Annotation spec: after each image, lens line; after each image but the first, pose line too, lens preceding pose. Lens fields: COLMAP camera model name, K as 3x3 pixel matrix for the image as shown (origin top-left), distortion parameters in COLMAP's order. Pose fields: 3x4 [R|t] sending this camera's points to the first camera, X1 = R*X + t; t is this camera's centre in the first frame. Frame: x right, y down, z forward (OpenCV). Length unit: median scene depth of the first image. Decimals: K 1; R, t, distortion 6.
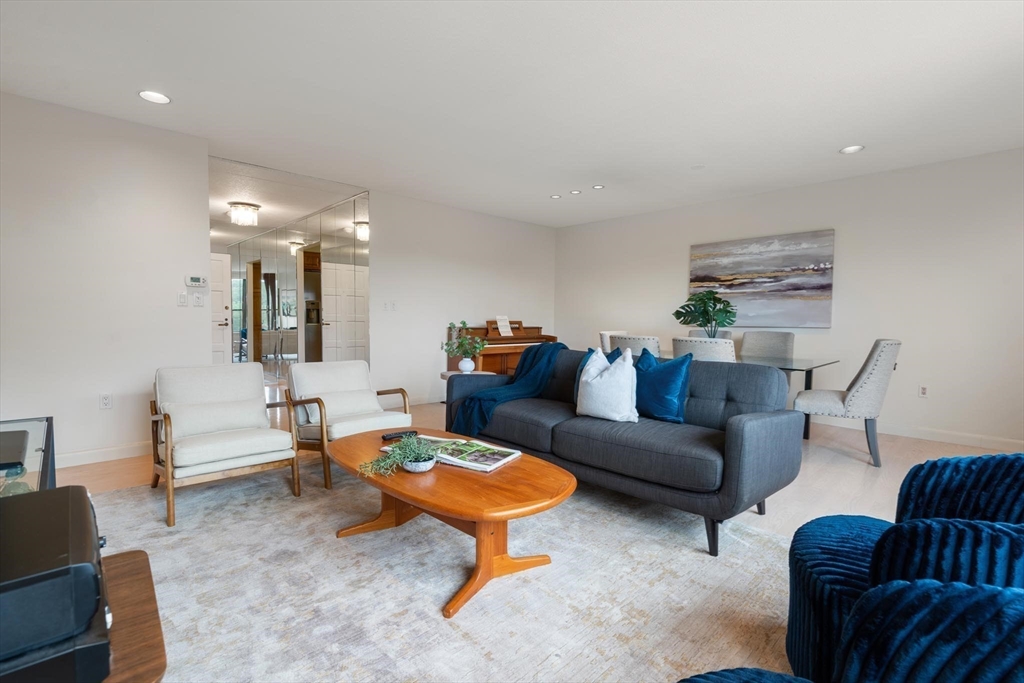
lens RADIAL K [[479.2, 0, 512.0], [0, 479.2, 335.4], [0, 0, 1]] dist [-0.001613, 0.001552]
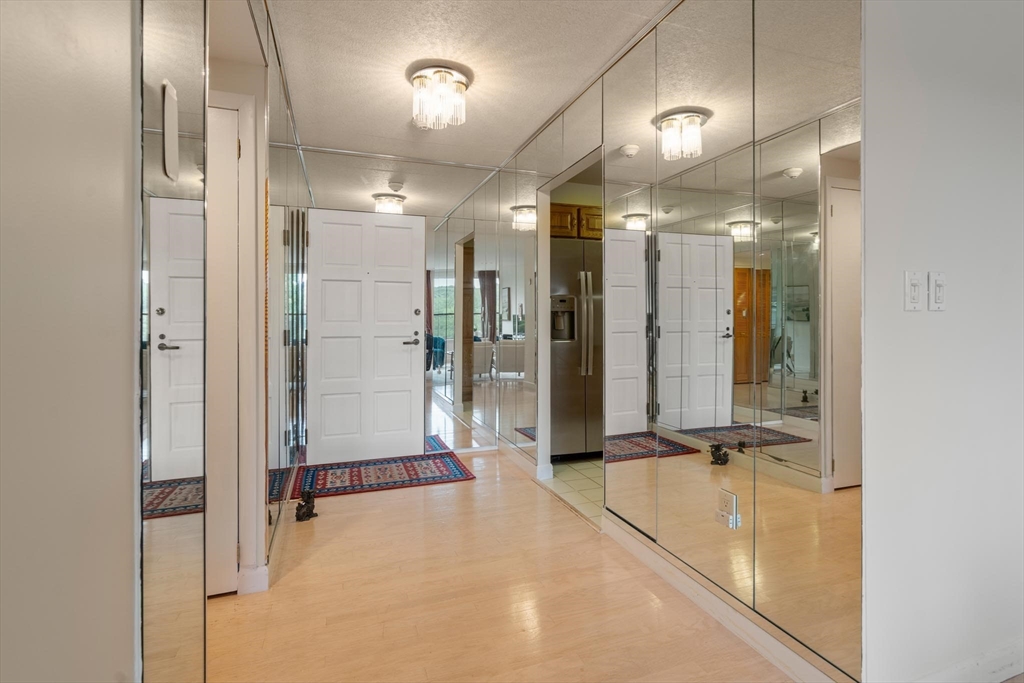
lens RADIAL K [[479.2, 0, 511.7], [0, 479.2, 336.1], [0, 0, 1]] dist [-0.001613, 0.001552]
pose [[0.917044, -0.004103, -0.398766, -0.262141], [-0.005693, 0.999710, -0.023379, -0.016503], [0.398747, 0.023709, 0.916755, 0.509524]]
